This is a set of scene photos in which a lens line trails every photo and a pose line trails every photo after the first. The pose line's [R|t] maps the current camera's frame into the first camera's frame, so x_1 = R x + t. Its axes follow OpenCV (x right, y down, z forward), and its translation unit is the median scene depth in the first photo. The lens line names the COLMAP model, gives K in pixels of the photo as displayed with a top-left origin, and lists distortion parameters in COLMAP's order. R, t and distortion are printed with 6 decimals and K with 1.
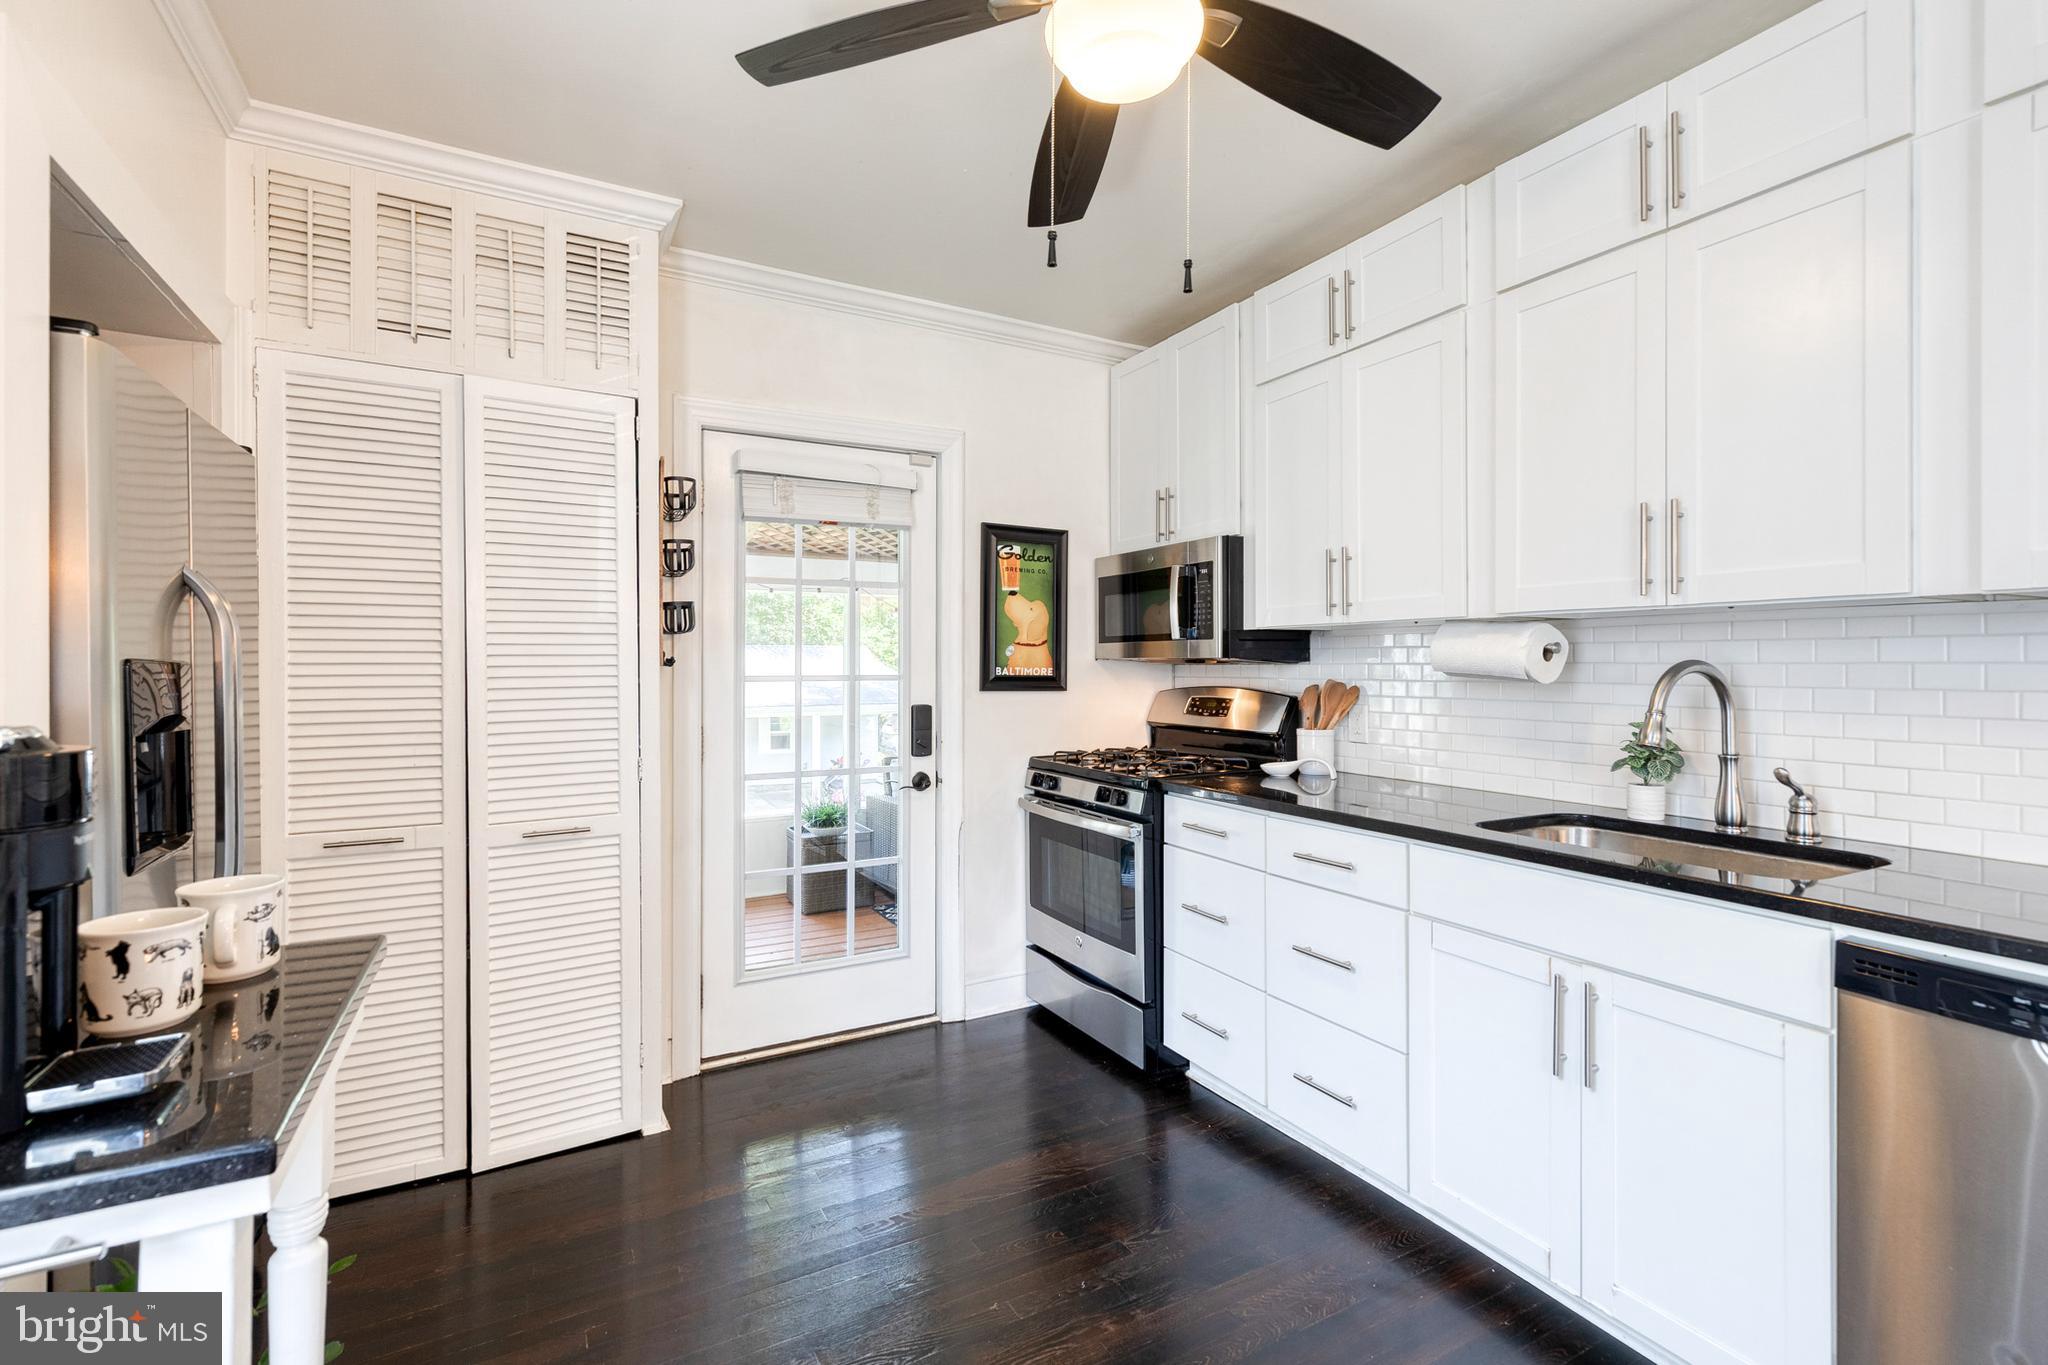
lens RADIAL K [[916.0, 0, 1031.6], [0, 916.0, 665.2], [0, 0, 1]] dist [0.005190, 0.000242]
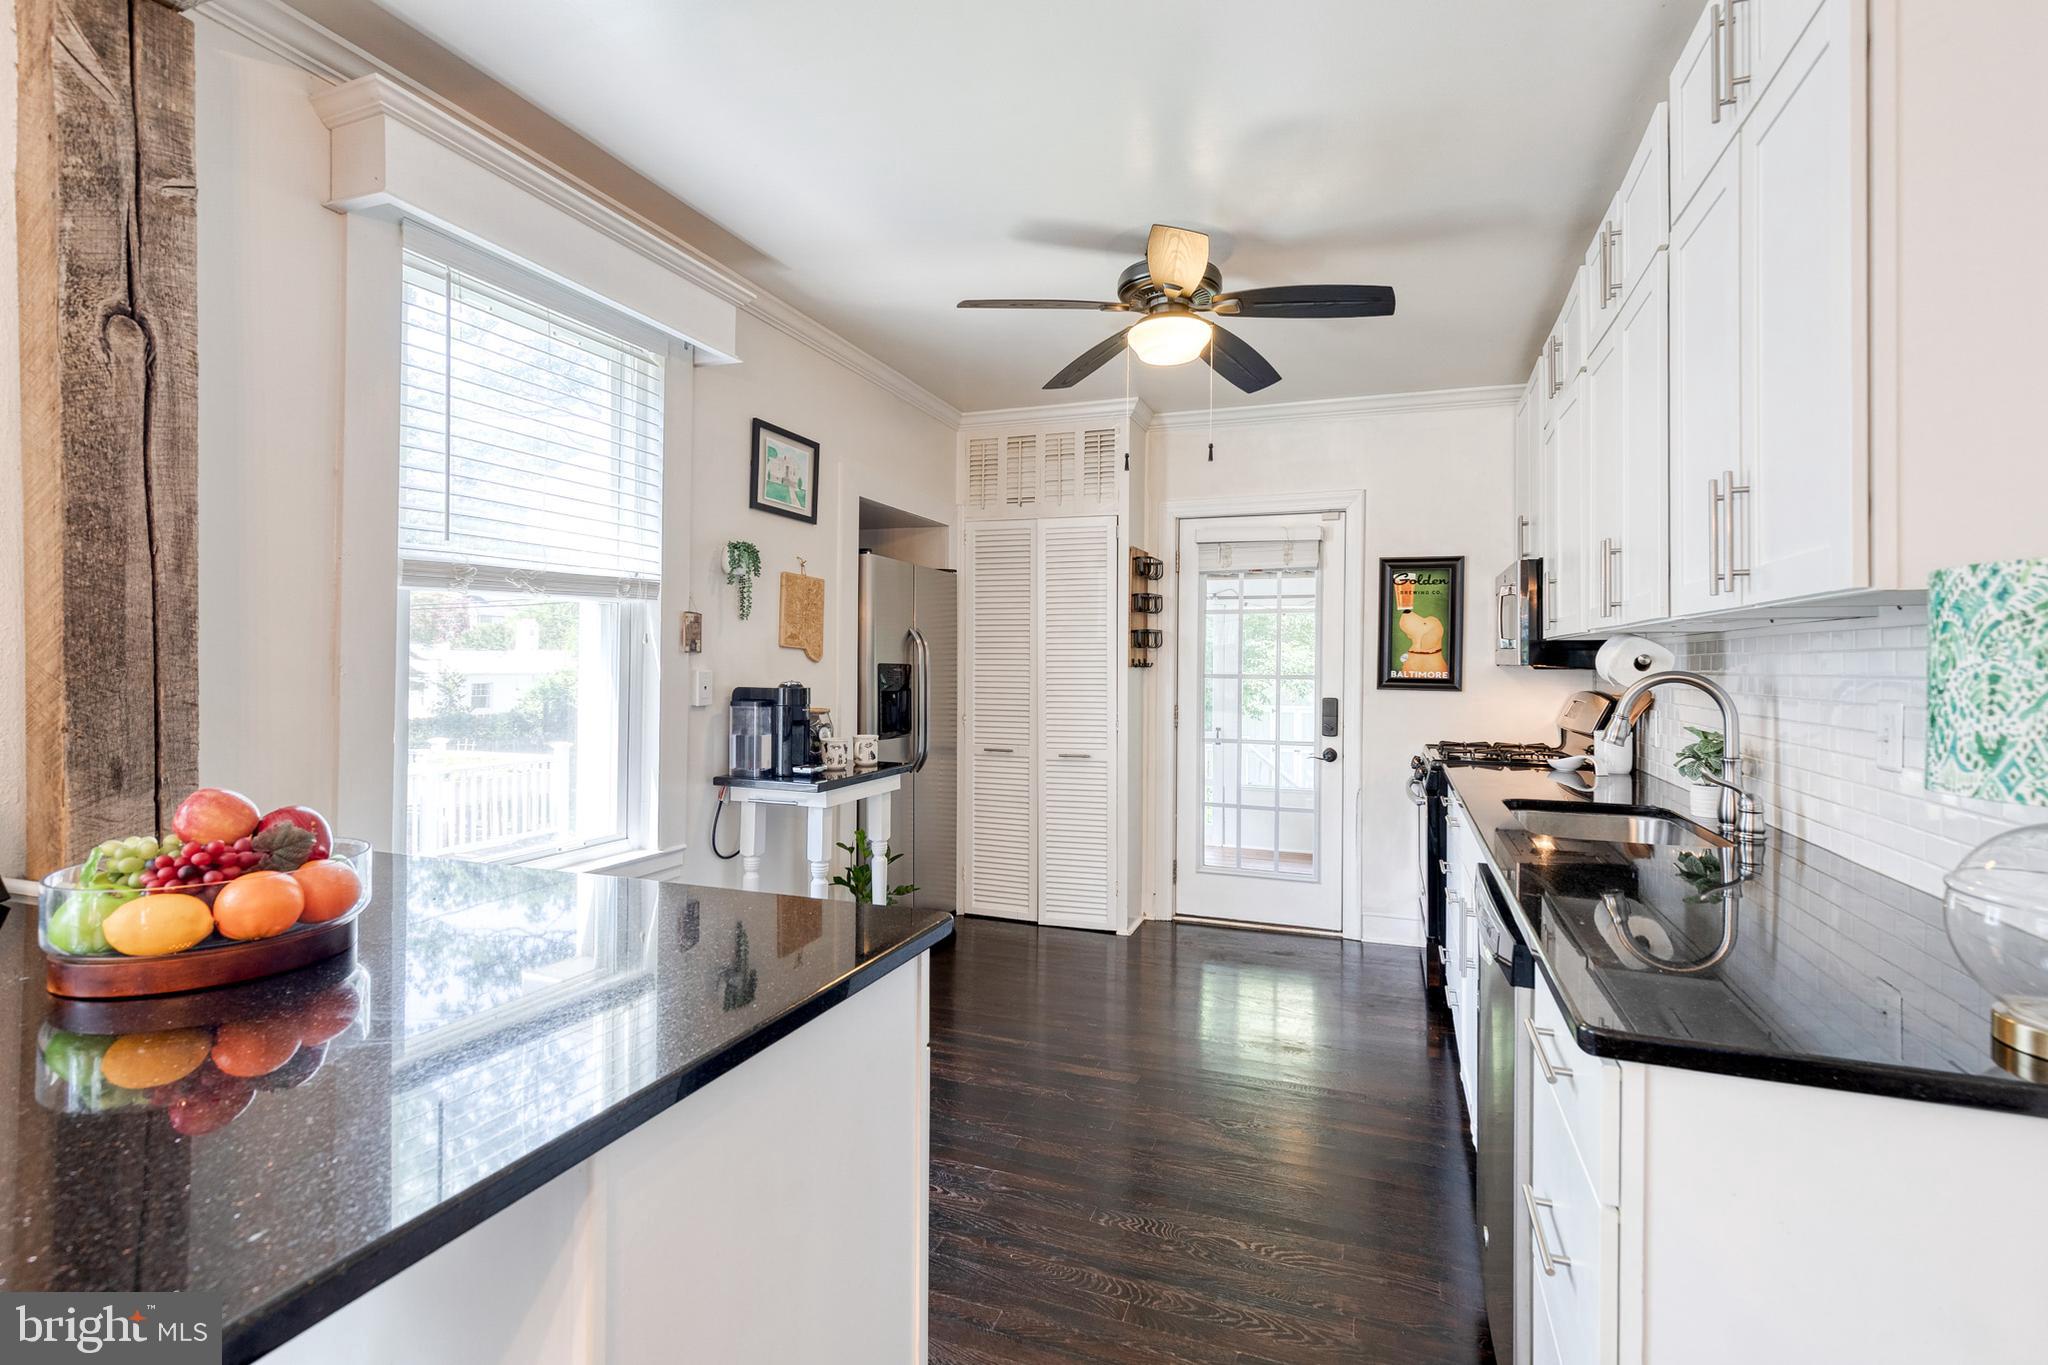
lens RADIAL K [[916.0, 0, 1059.6], [0, 916.0, 665.9], [0, 0, 1]] dist [0.005190, 0.000242]
pose [[0.665748, 0.008218, -0.746131, 0.679332], [-0.007493, 0.999963, 0.004329, -0.007457], [0.746139, 0.002709, 0.665785, -0.211474]]
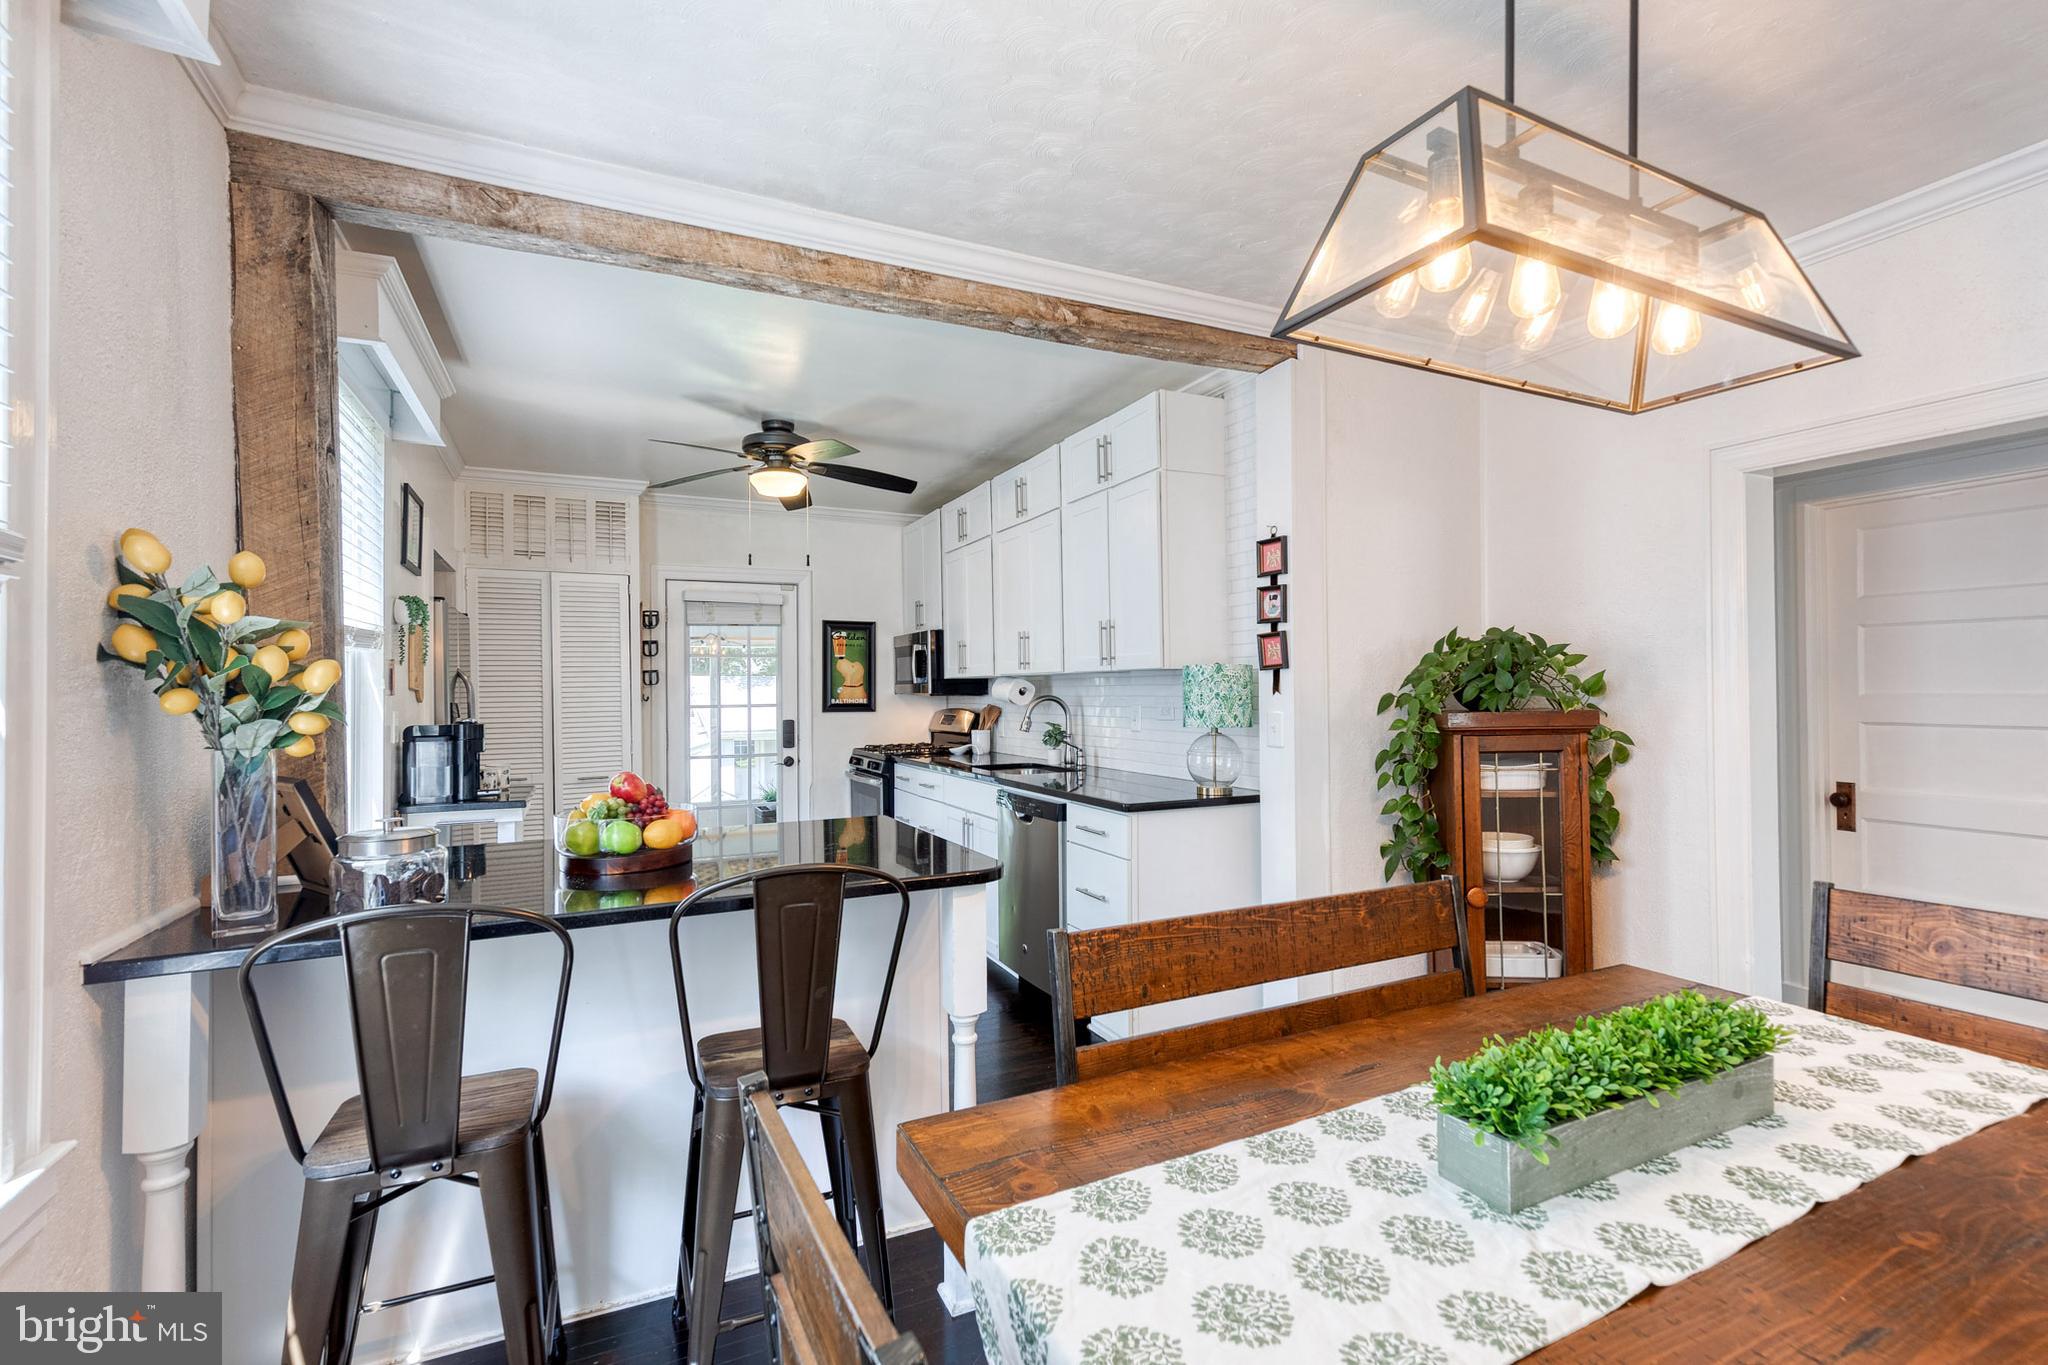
lens RADIAL K [[916.0, 0, 1029.4], [0, 916.0, 687.4], [0, 0, 1]] dist [0.005190, 0.000242]
pose [[0.998190, -0.009906, -0.059317, 0.520680], [0.009686, 0.999945, -0.003990, -0.011465], [0.059354, 0.003408, 0.998231, -0.895740]]
